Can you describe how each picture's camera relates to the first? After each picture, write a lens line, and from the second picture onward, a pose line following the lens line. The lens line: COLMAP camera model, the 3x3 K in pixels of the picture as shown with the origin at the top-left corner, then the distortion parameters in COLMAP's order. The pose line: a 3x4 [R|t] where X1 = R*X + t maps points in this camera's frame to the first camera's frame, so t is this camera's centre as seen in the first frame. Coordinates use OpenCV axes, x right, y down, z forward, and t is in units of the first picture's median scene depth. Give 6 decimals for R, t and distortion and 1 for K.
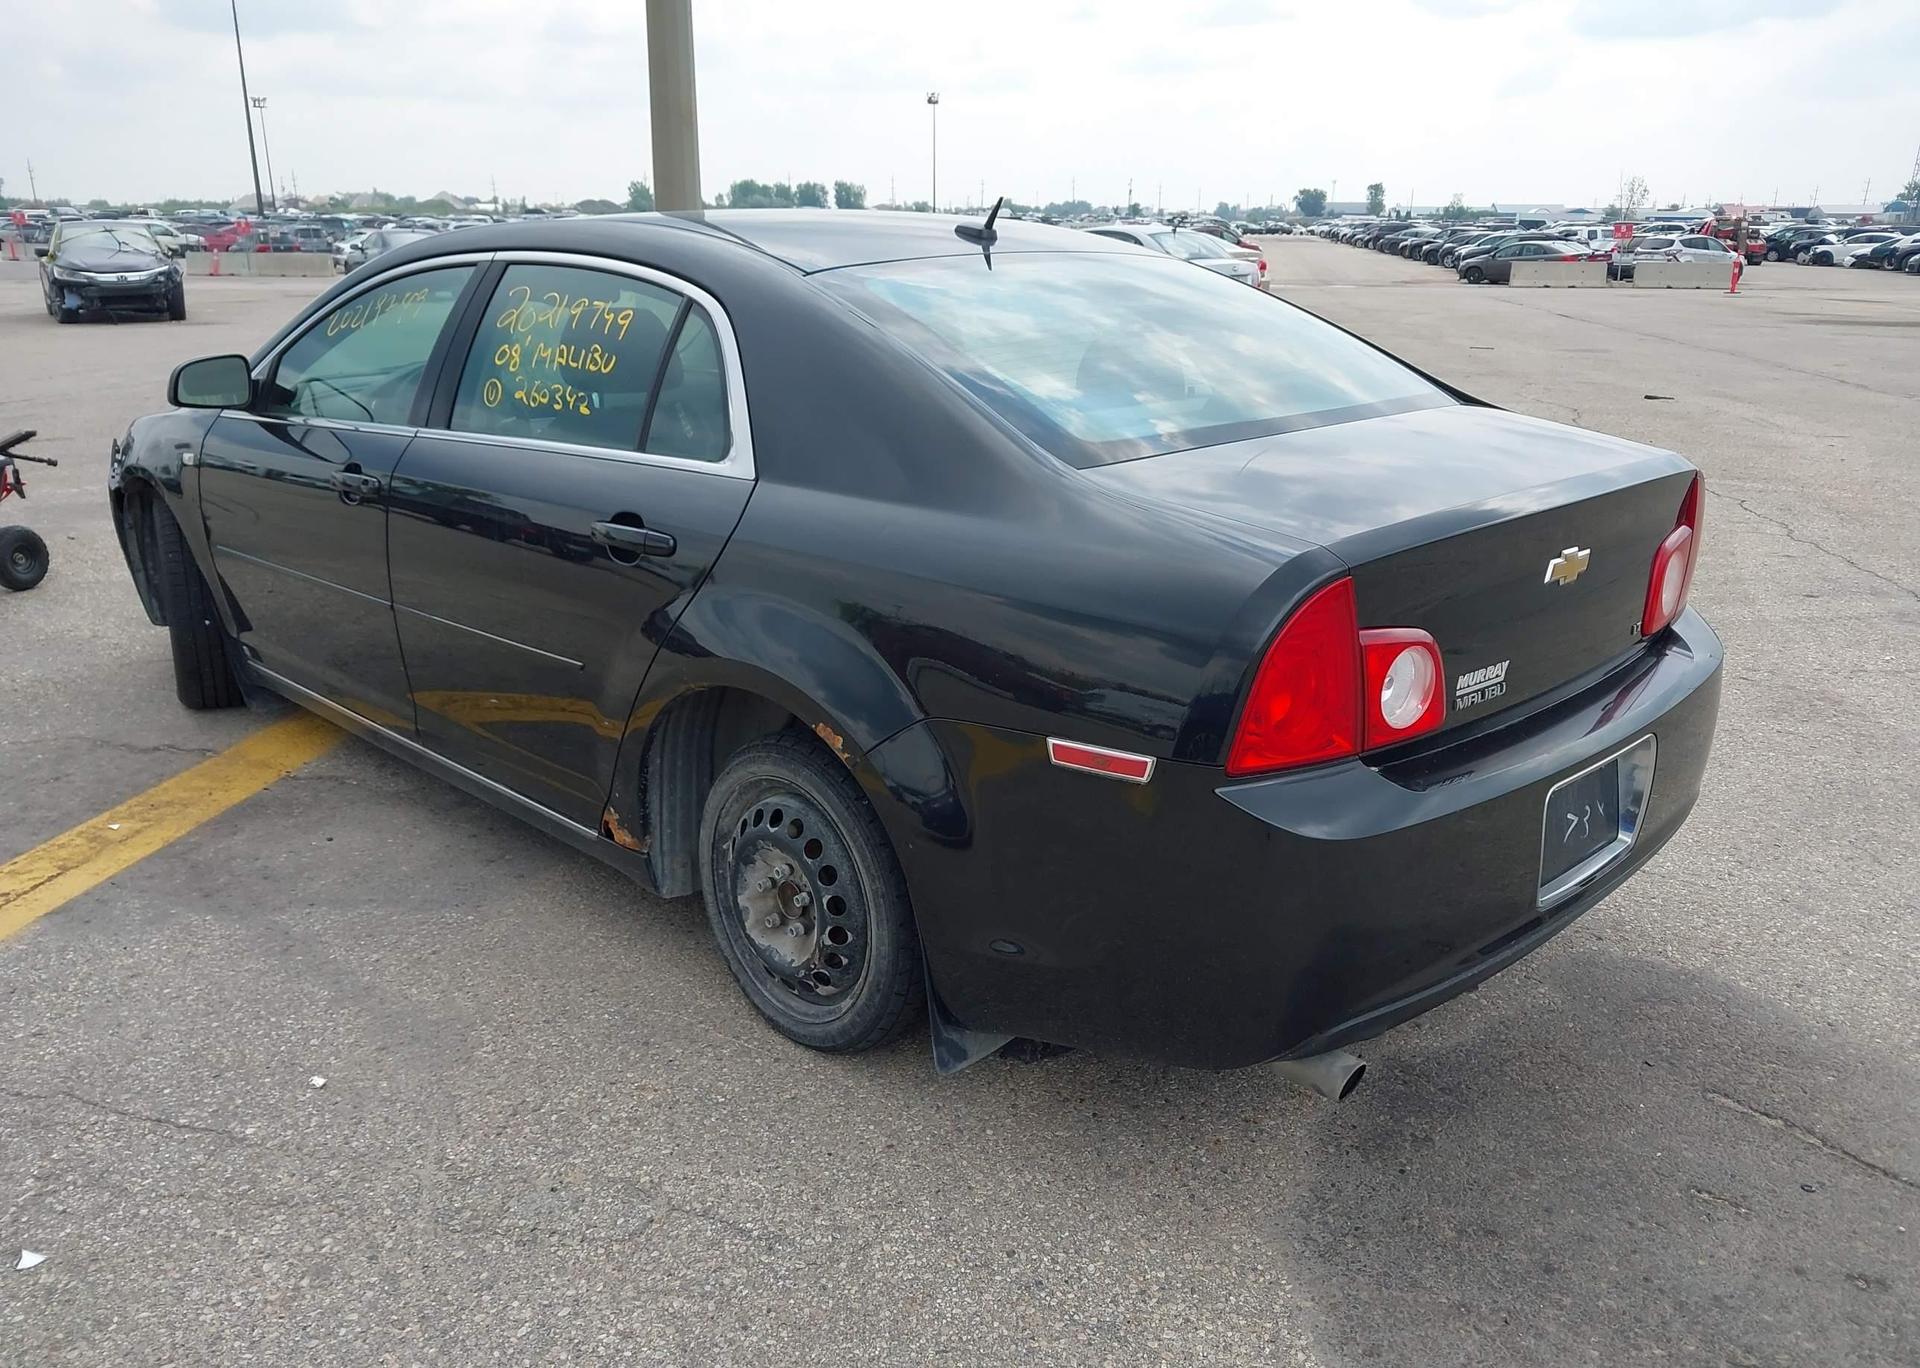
lens RADIAL K [[1536.0, 0, 965.5], [0, 1536.0, 719.7], [0, 0, 1]] dist [0.009045, -0.010005]
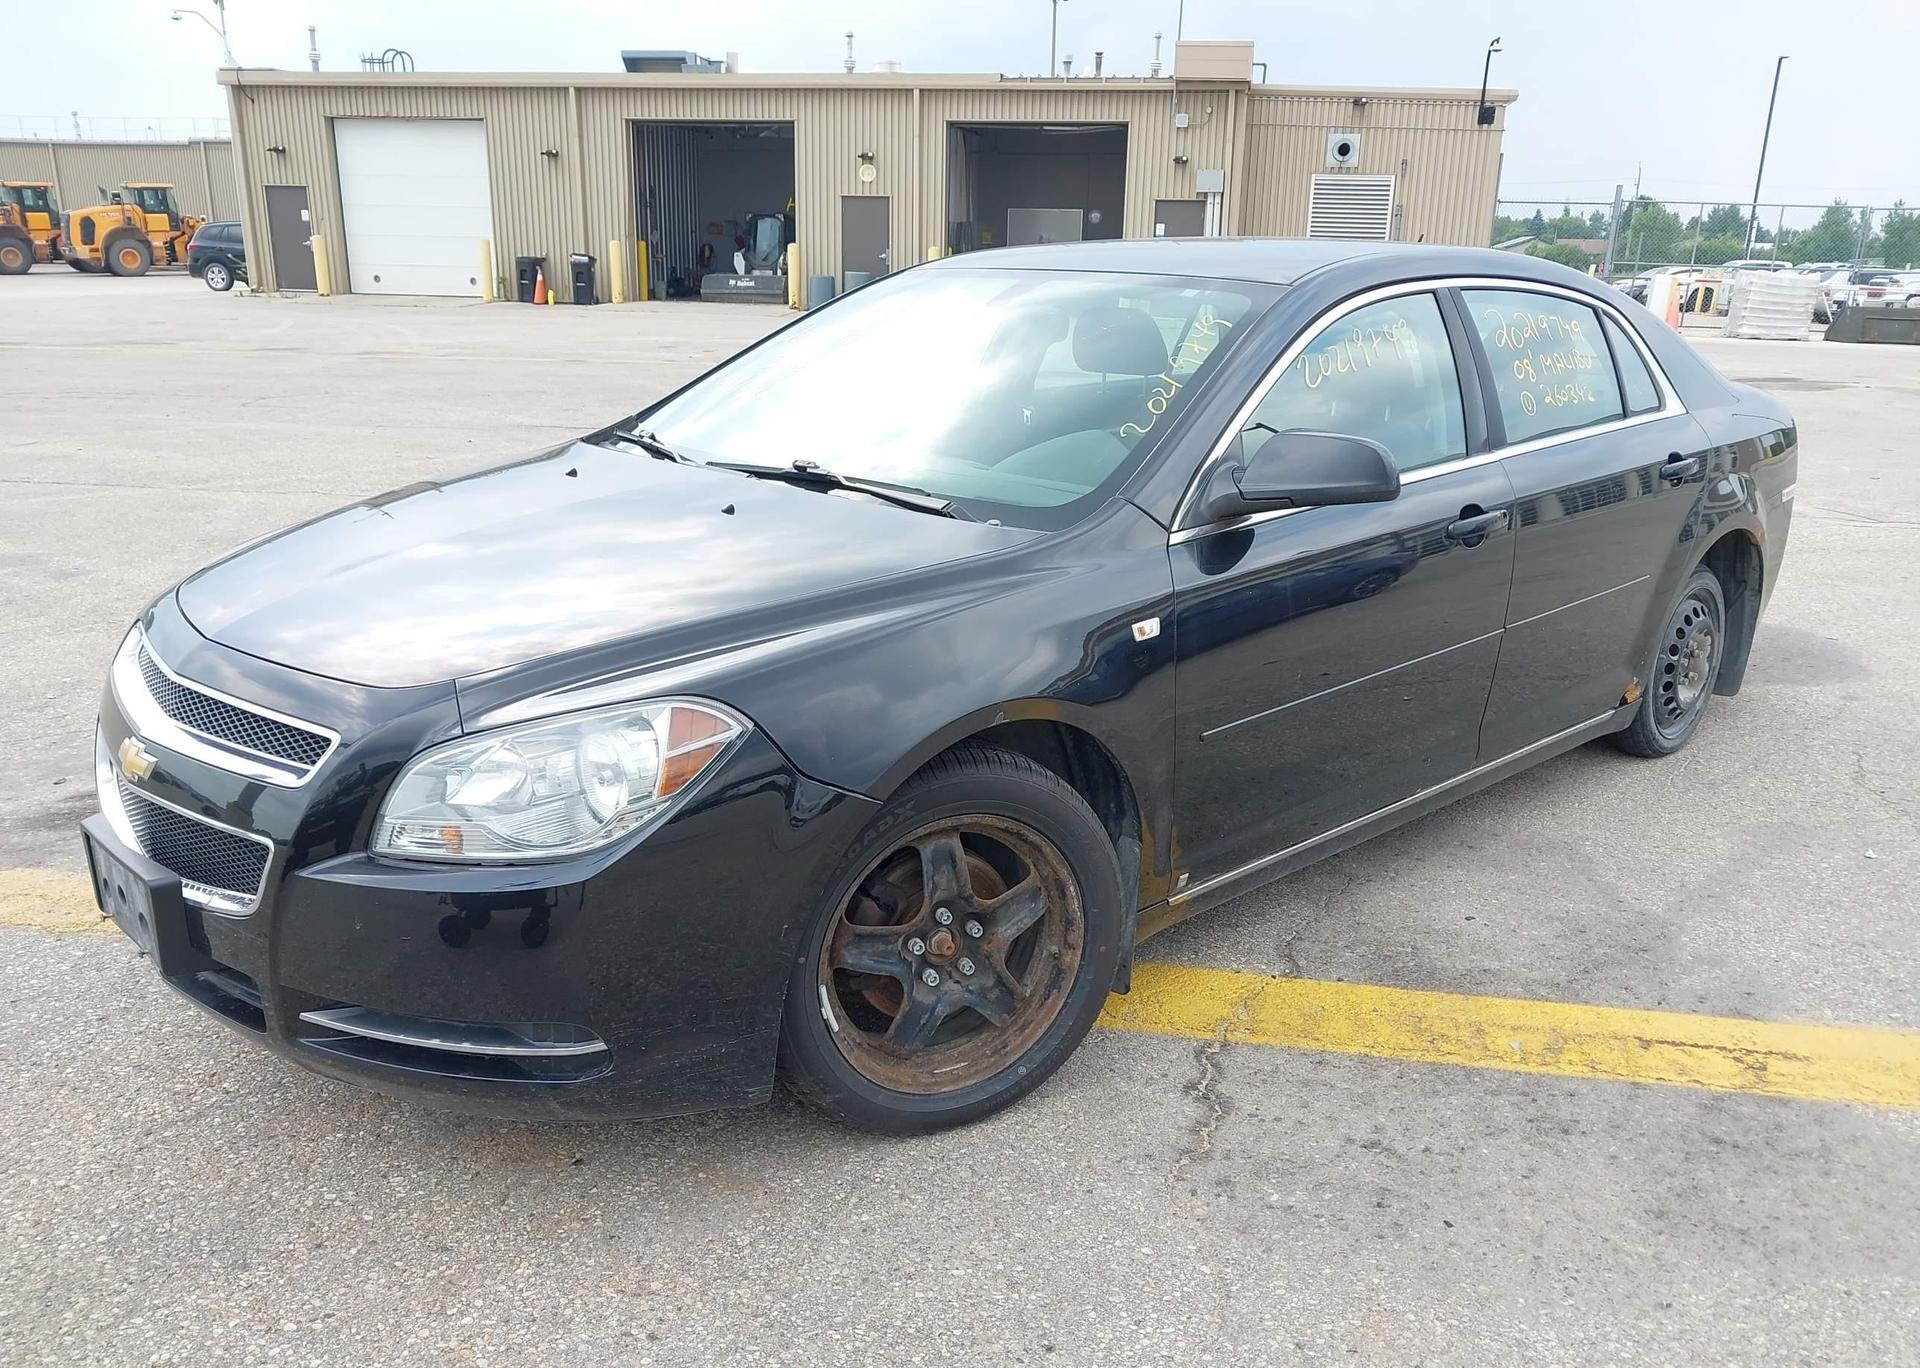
lens RADIAL K [[1536.0, 0, 970.9], [0, 1536.0, 697.4], [0, 0, 1]] dist [0.009045, -0.010005]
pose [[0.013524, -0.281251, 0.959539, -1.601993], [0.290486, 0.919344, 0.265376, -0.476214], [-0.956784, 0.275144, 0.094133, 1.474950]]
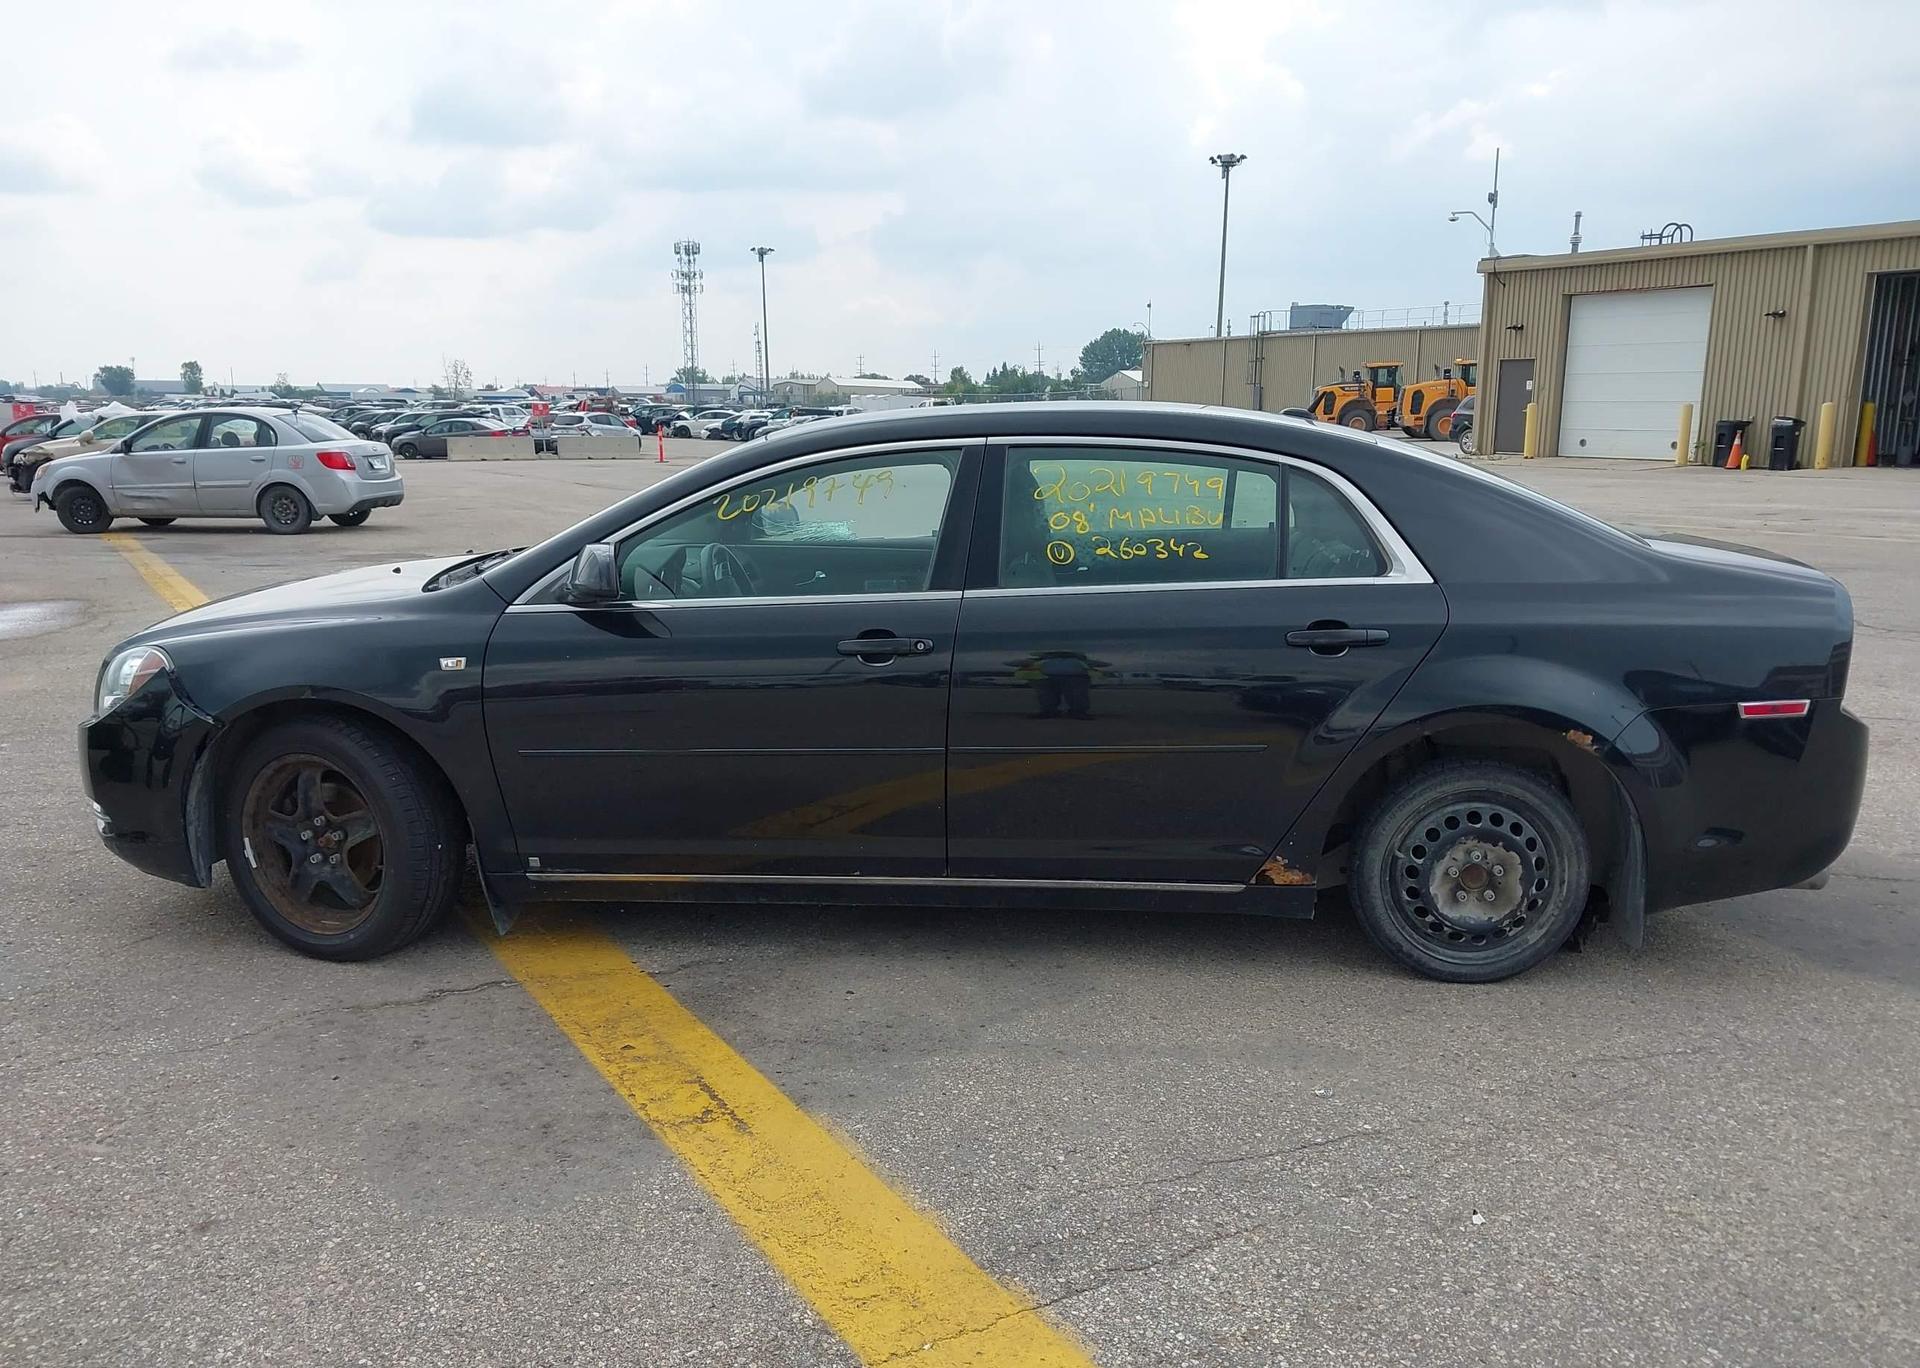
lens RADIAL K [[1536.0, 0, 966.2], [0, 1536.0, 685.0], [0, 0, 1]] dist [0.009045, -0.010005]
pose [[0.753251, -0.119983, 0.646697, -1.257605], [0.202781, 0.977690, -0.054800, -0.066585], [-0.625694, 0.172416, 0.760776, 0.171392]]
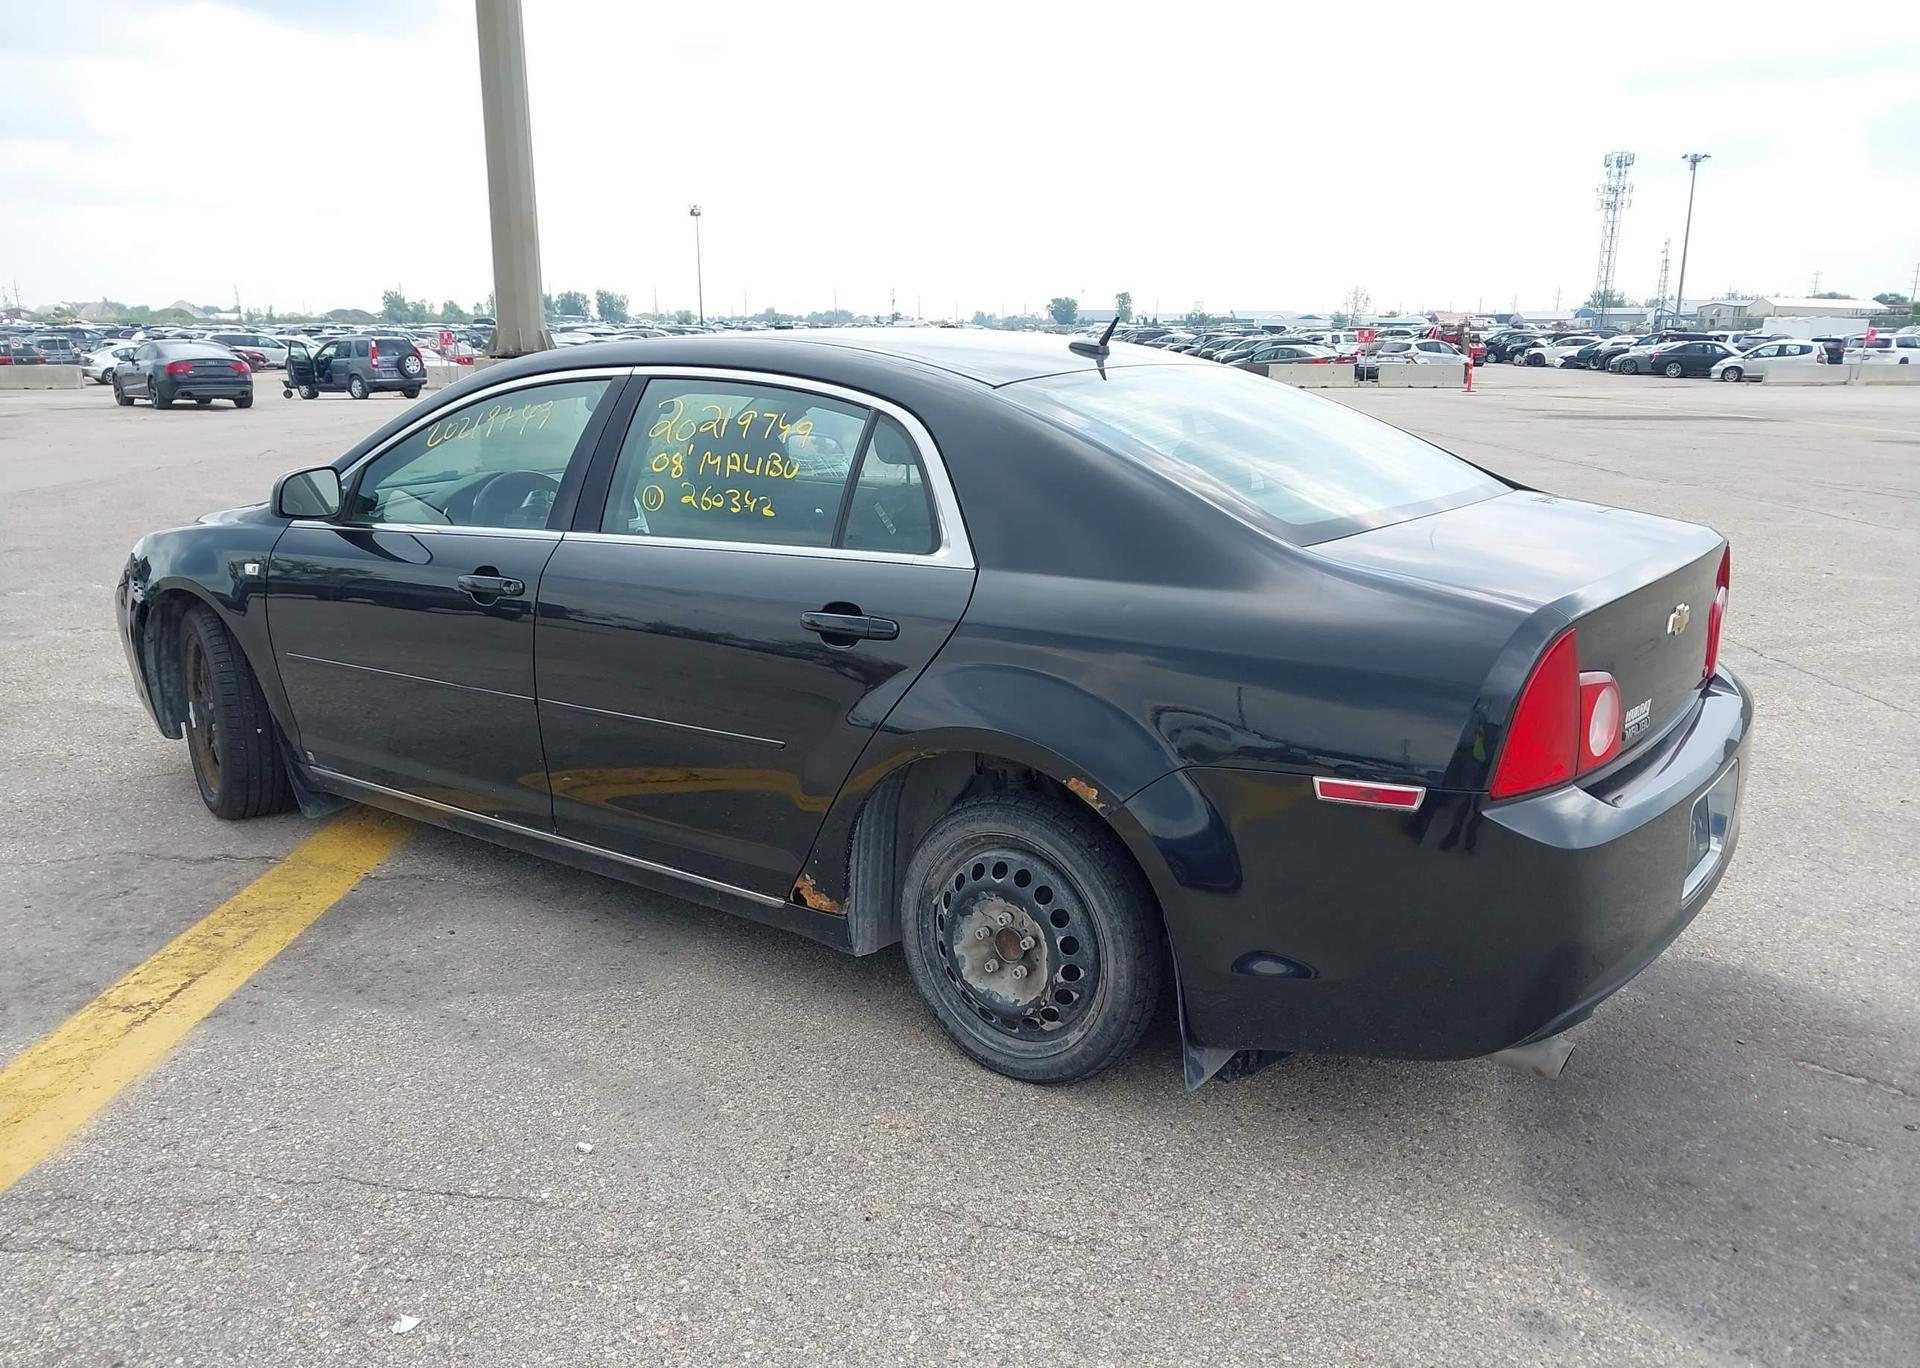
lens RADIAL K [[1536.0, 0, 963.6], [0, 1536.0, 681.5], [0, 0, 1]] dist [0.009045, -0.010005]
pose [[0.988954, -0.036678, 0.143612, -0.274993], [0.049099, 0.995262, -0.083926, 0.018211], [-0.139854, 0.090050, 0.986069, -0.089065]]
